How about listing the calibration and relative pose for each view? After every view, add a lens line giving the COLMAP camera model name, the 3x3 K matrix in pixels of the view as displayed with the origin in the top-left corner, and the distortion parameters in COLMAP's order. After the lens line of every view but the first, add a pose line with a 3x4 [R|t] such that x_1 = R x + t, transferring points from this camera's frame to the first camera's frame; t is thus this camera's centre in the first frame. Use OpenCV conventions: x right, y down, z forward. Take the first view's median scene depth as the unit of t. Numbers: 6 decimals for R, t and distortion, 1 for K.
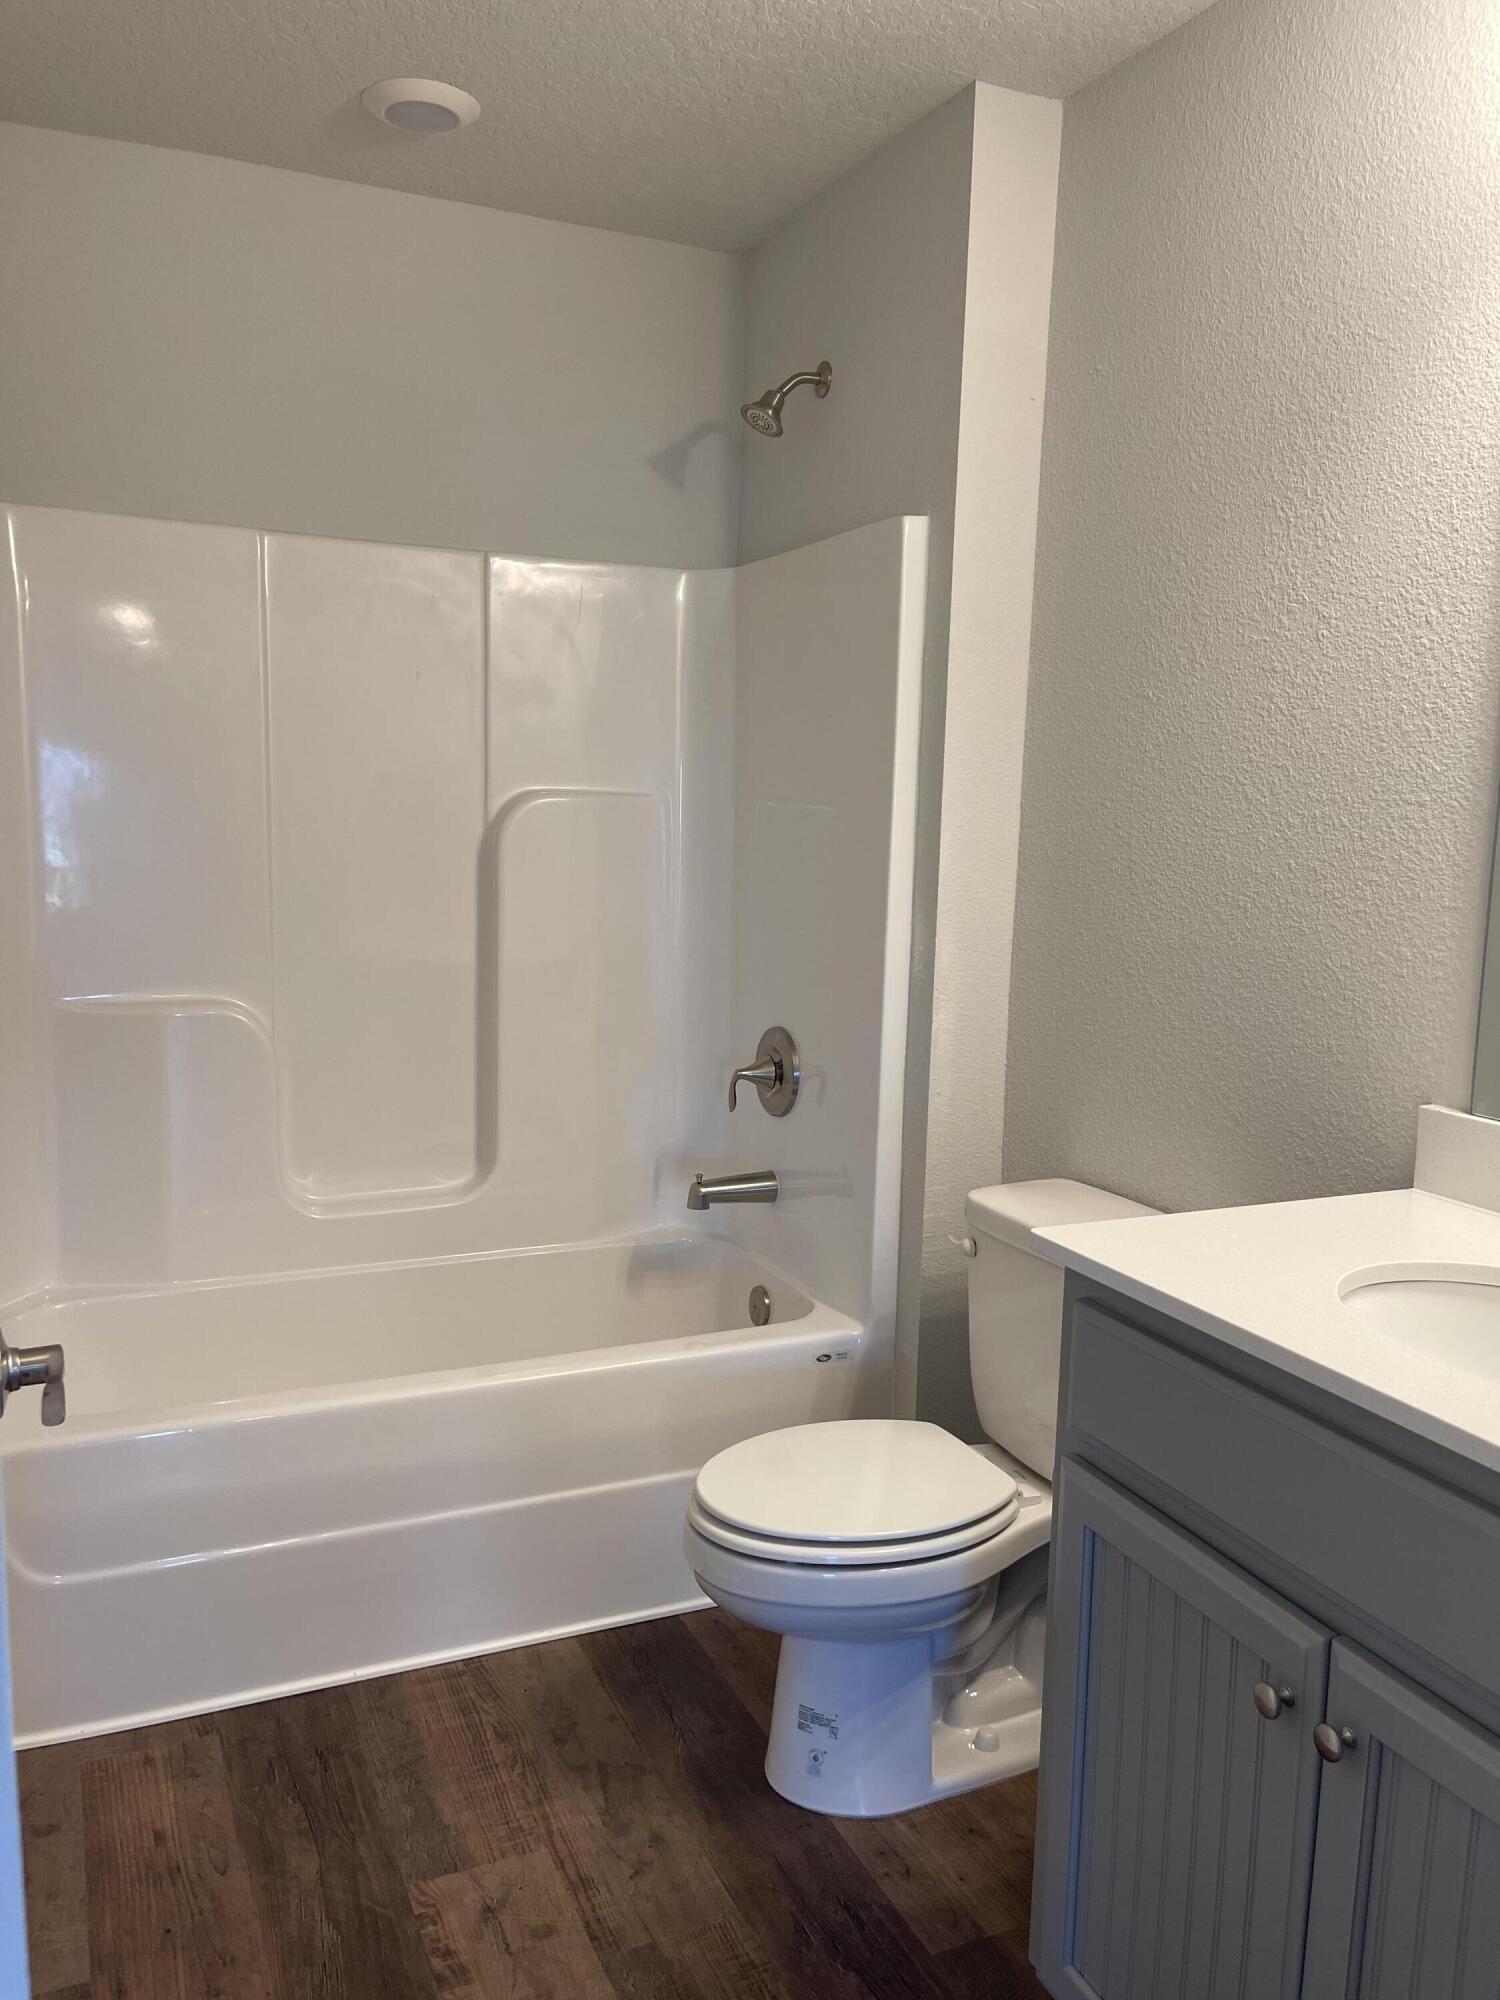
lens RADIAL K [[1512.0, 0, 751.5], [0, 1512.0, 998.9], [0, 0, 1]] dist [0.041819, -0.042236]
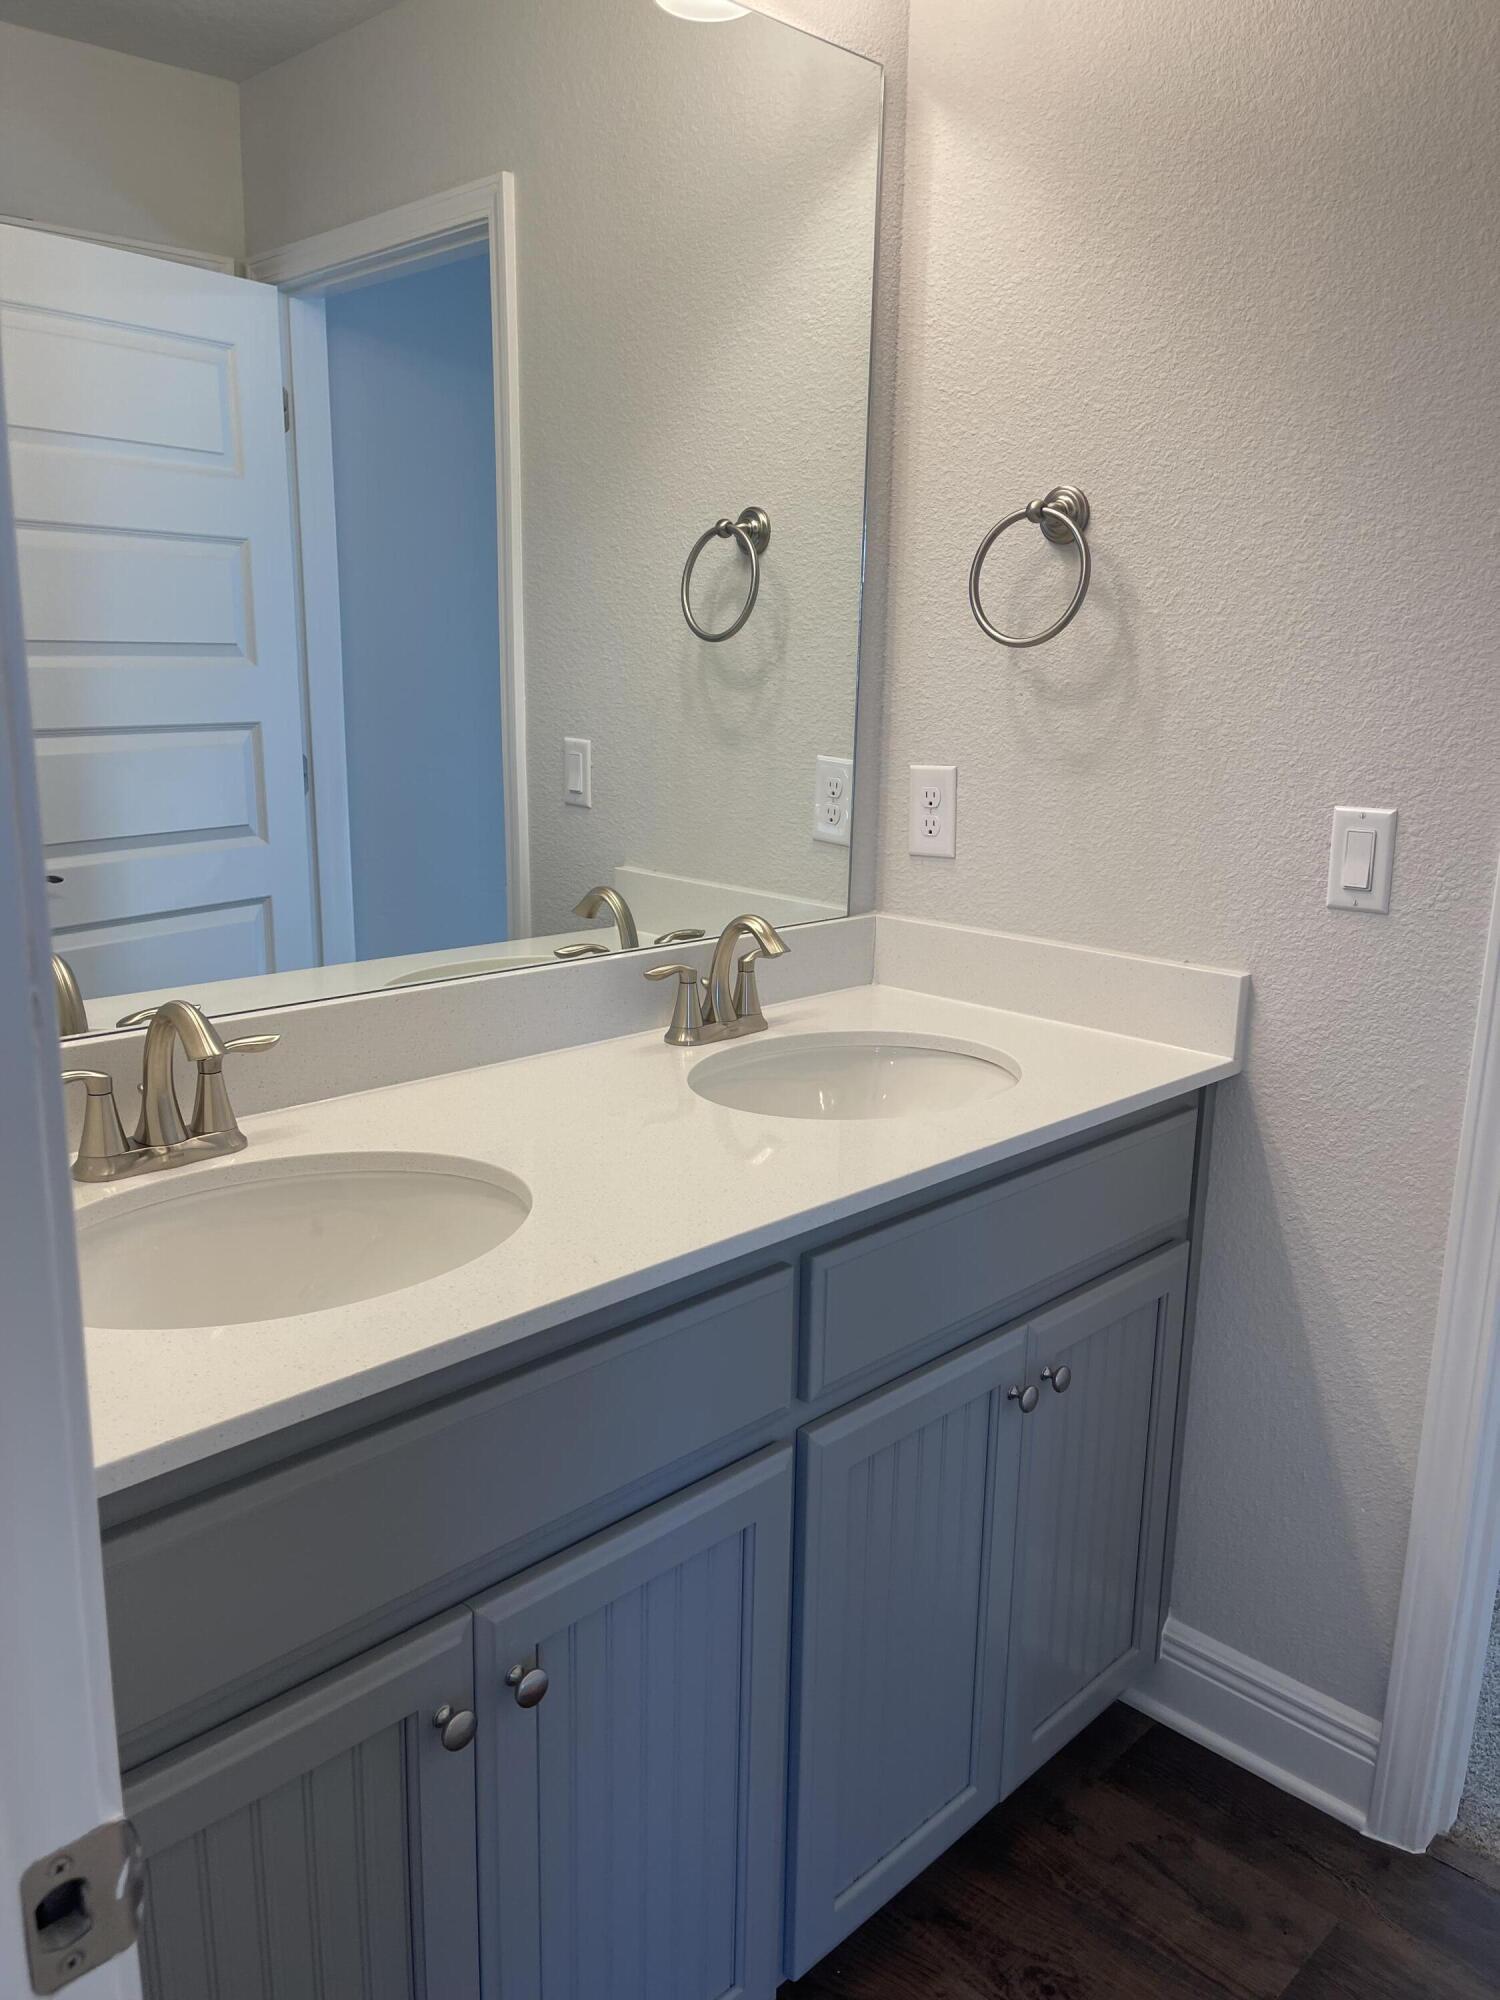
lens RADIAL K [[1512.0, 0, 814.6], [0, 1512.0, 1008.9], [0, 0, 1]] dist [0.041819, -0.042236]
pose [[-0.387322, -0.188313, 0.902508, -0.492301], [0.130341, 0.957900, 0.255808, -0.152498], [-0.912684, 0.216714, -0.346471, 1.082849]]
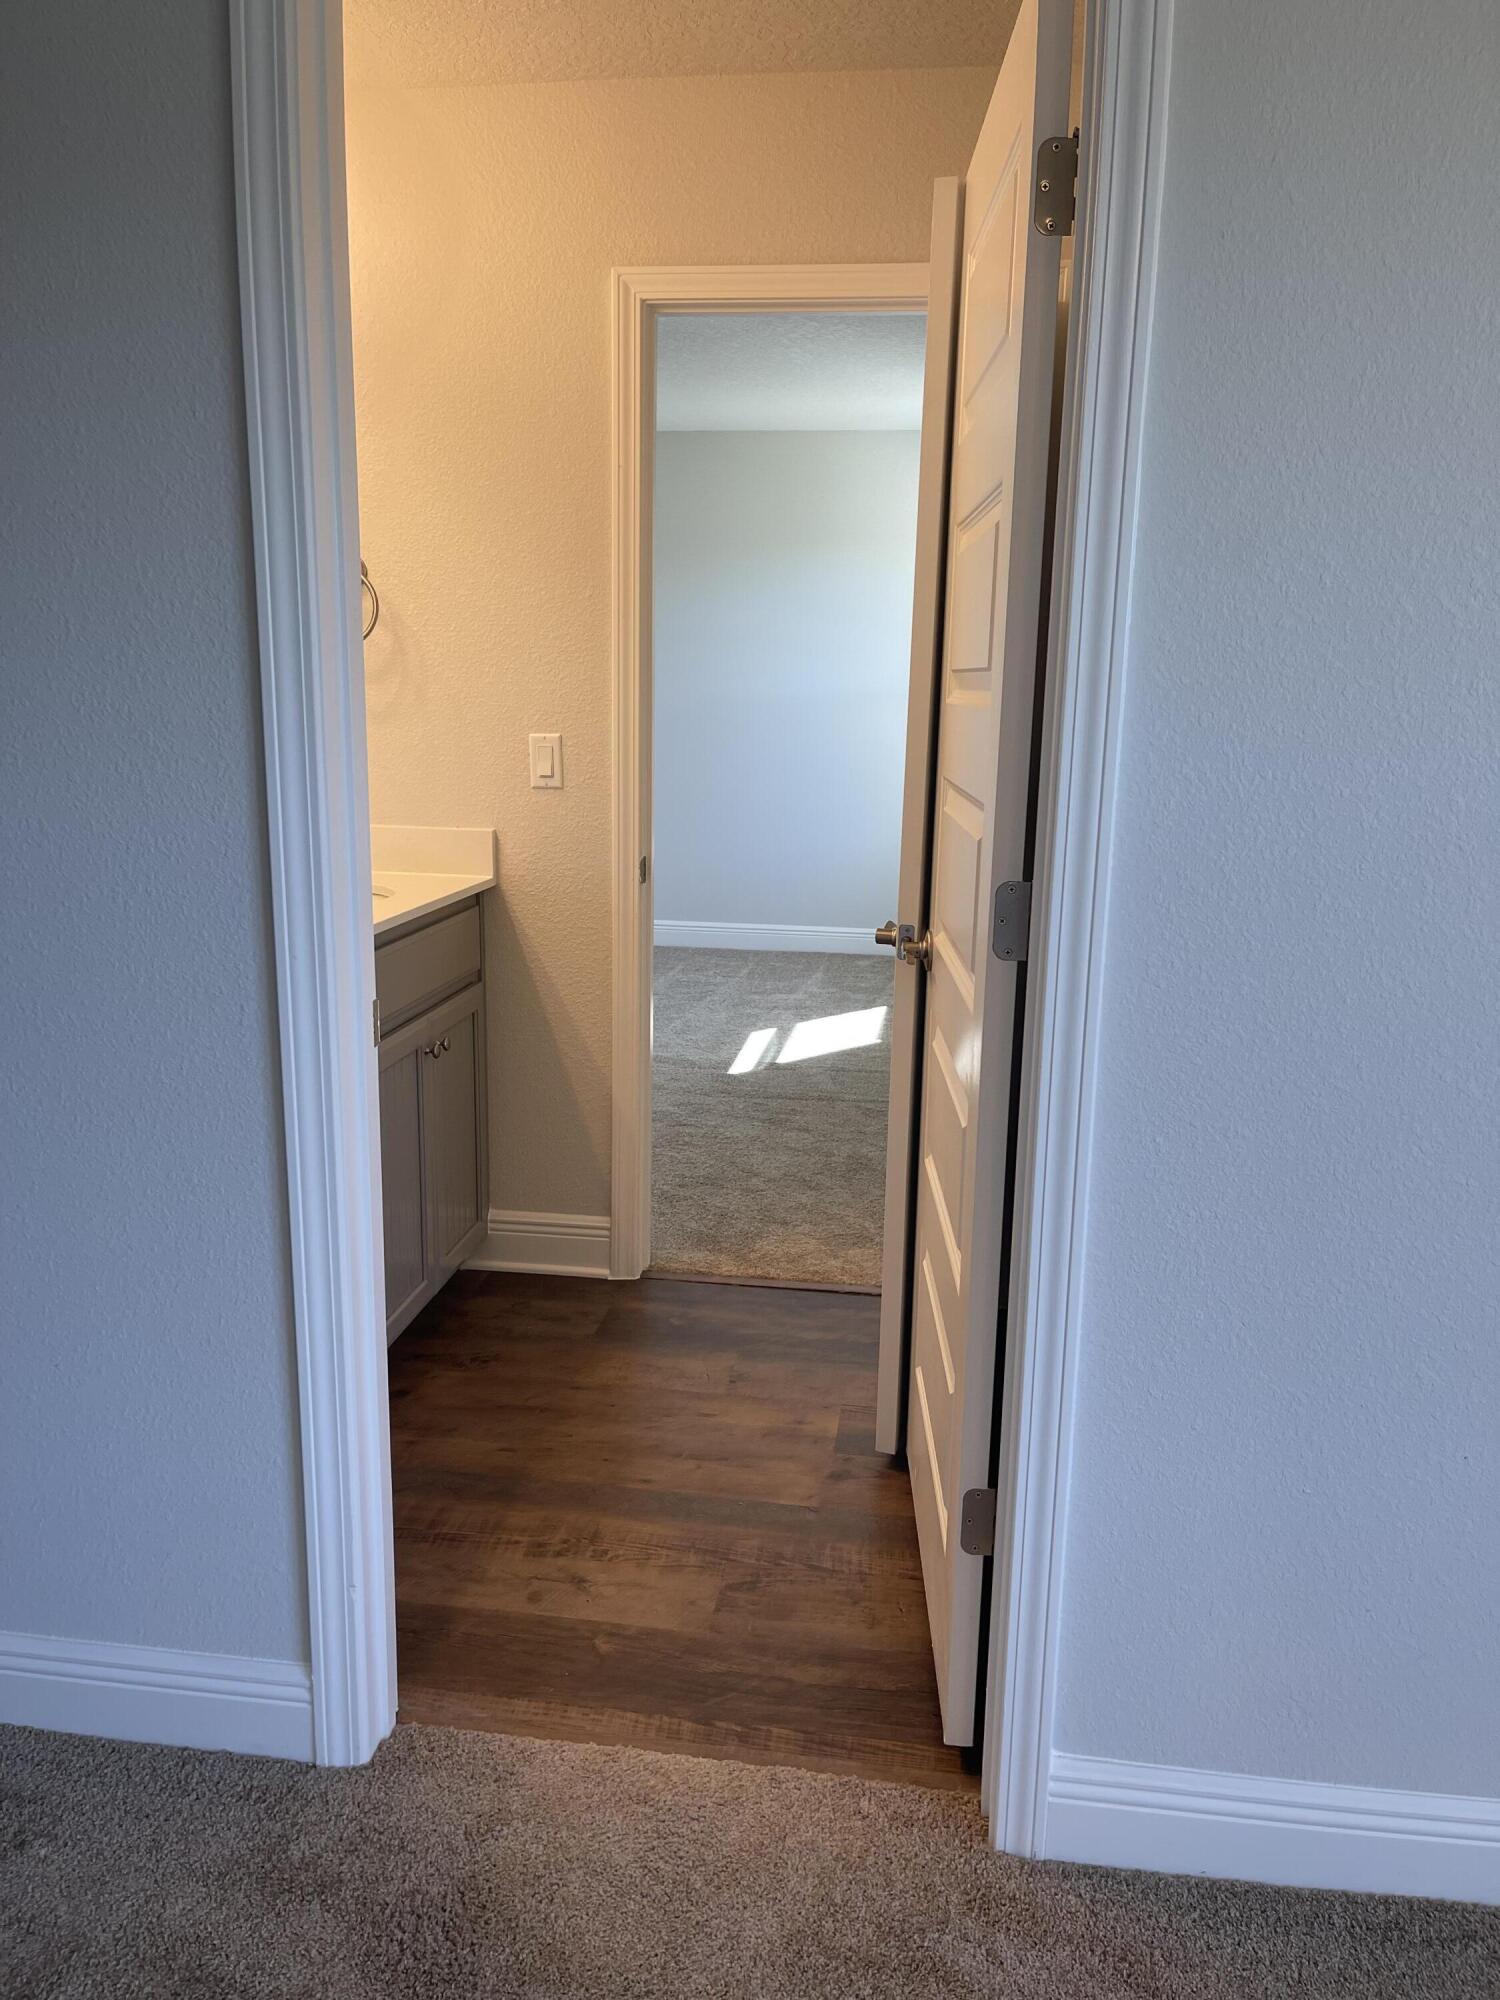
lens RADIAL K [[1512.0, 0, 742.0], [0, 1512.0, 1004.2], [0, 0, 1]] dist [0.041819, -0.042236]
pose [[-0.839789, -0.099174, 0.533778, -0.988130], [0.093649, 0.941975, 0.322354, -0.251489], [-0.534775, 0.320697, -0.781773, 1.880323]]
